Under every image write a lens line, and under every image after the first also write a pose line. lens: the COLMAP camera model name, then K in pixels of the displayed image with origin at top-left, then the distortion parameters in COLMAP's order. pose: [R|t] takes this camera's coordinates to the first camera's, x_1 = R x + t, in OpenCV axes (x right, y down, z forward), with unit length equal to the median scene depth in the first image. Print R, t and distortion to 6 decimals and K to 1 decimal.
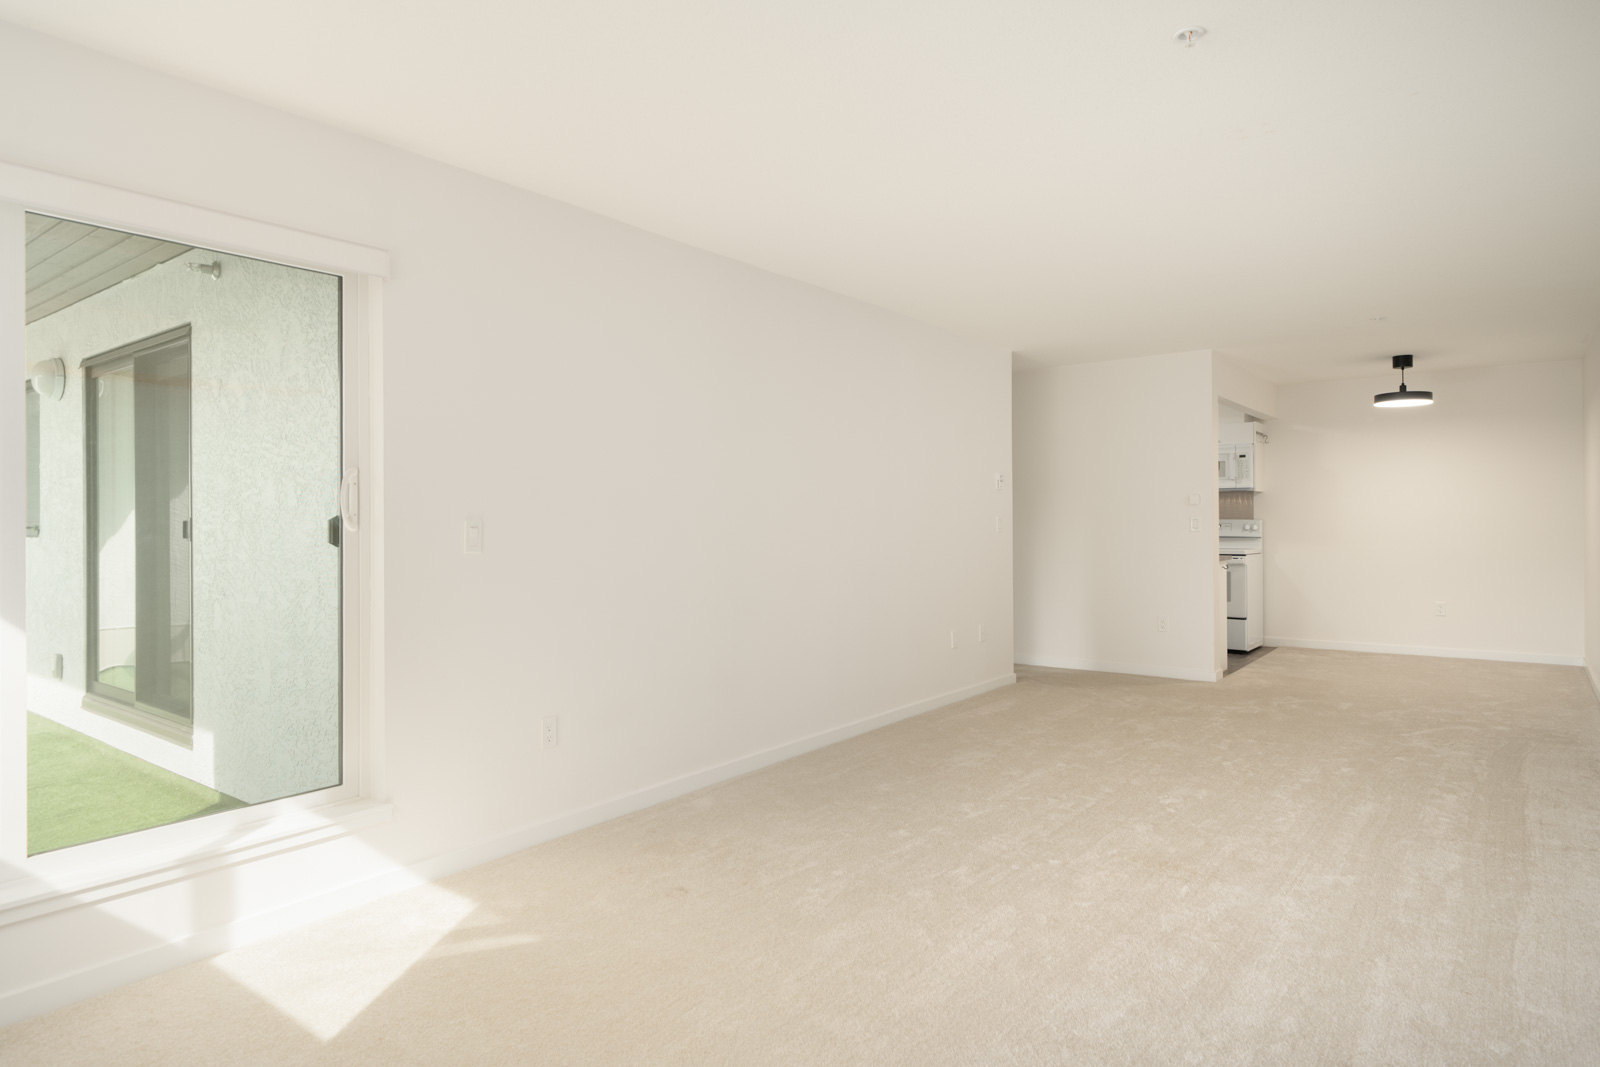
lens RADIAL K [[949.3, 0, 767.8], [0, 949.3, 515.9], [0, 0, 1]] dist [-0.000590, 0.002167]
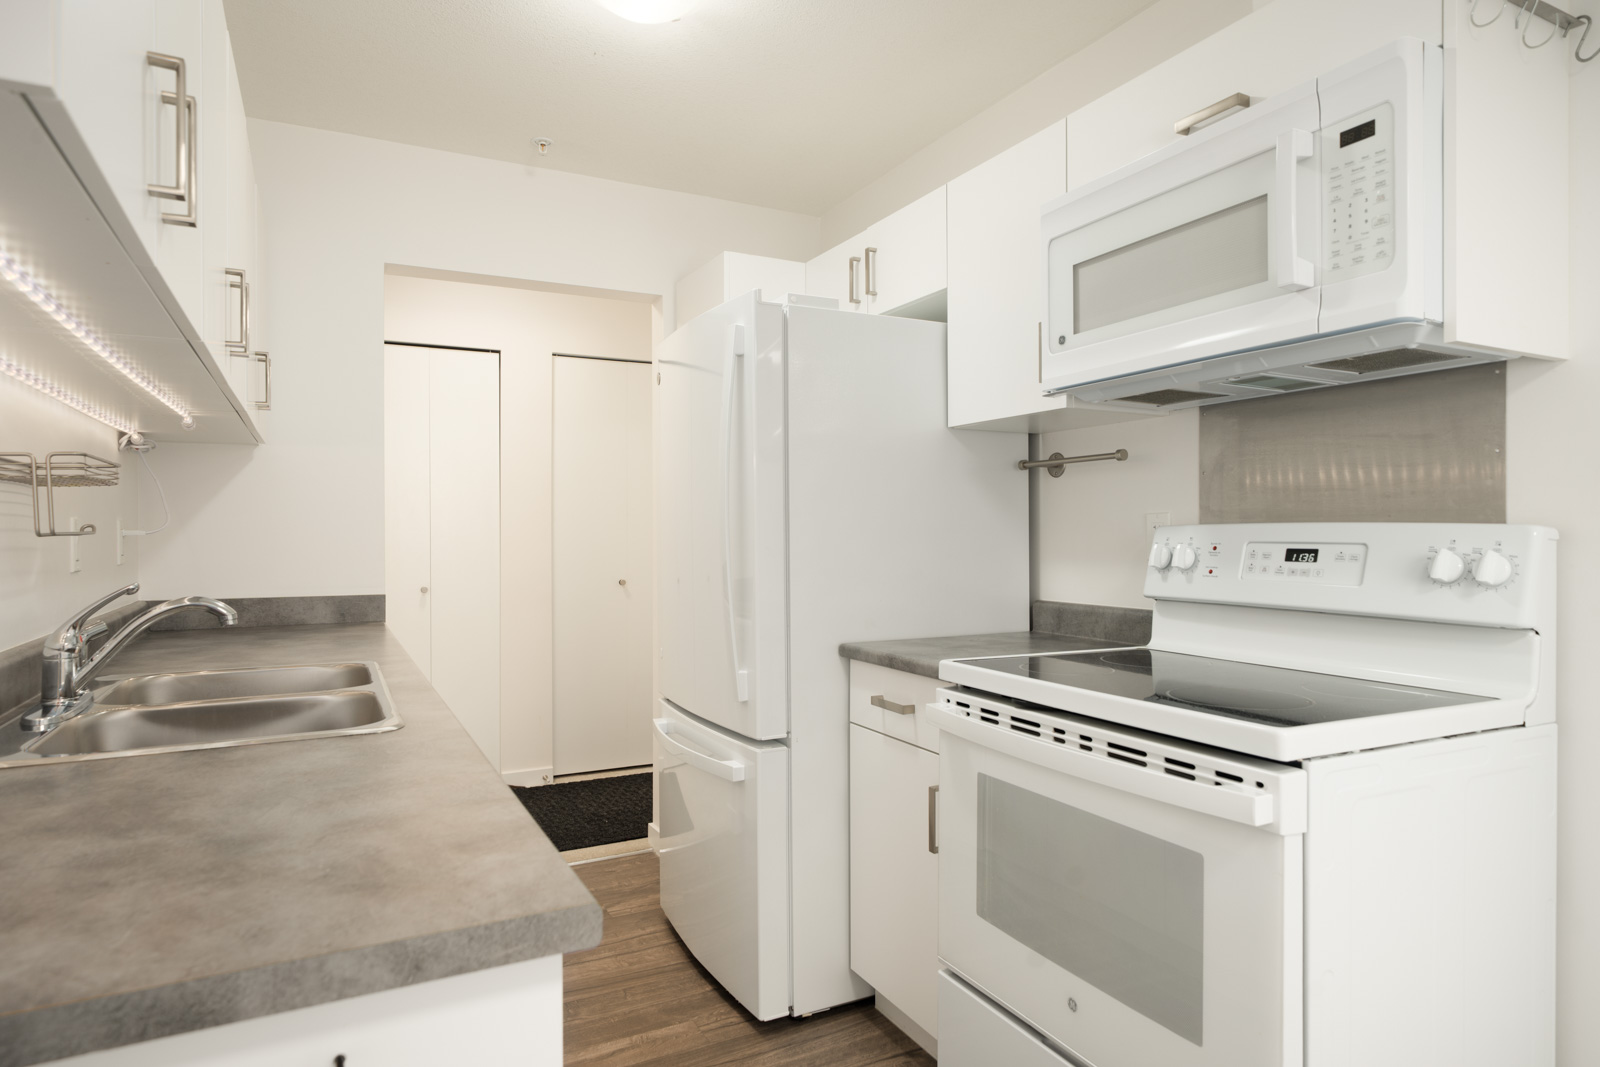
lens RADIAL K [[920.4, 0, 799.1], [0, 920.4, 536.2], [0, 0, 1]] dist [0.002435, 0.001500]
pose [[0.911530, 0.004792, -0.411206, 0.581792], [-0.000477, 0.999944, 0.010595, 0.005602], [0.411234, -0.009462, 0.911481, 0.993217]]
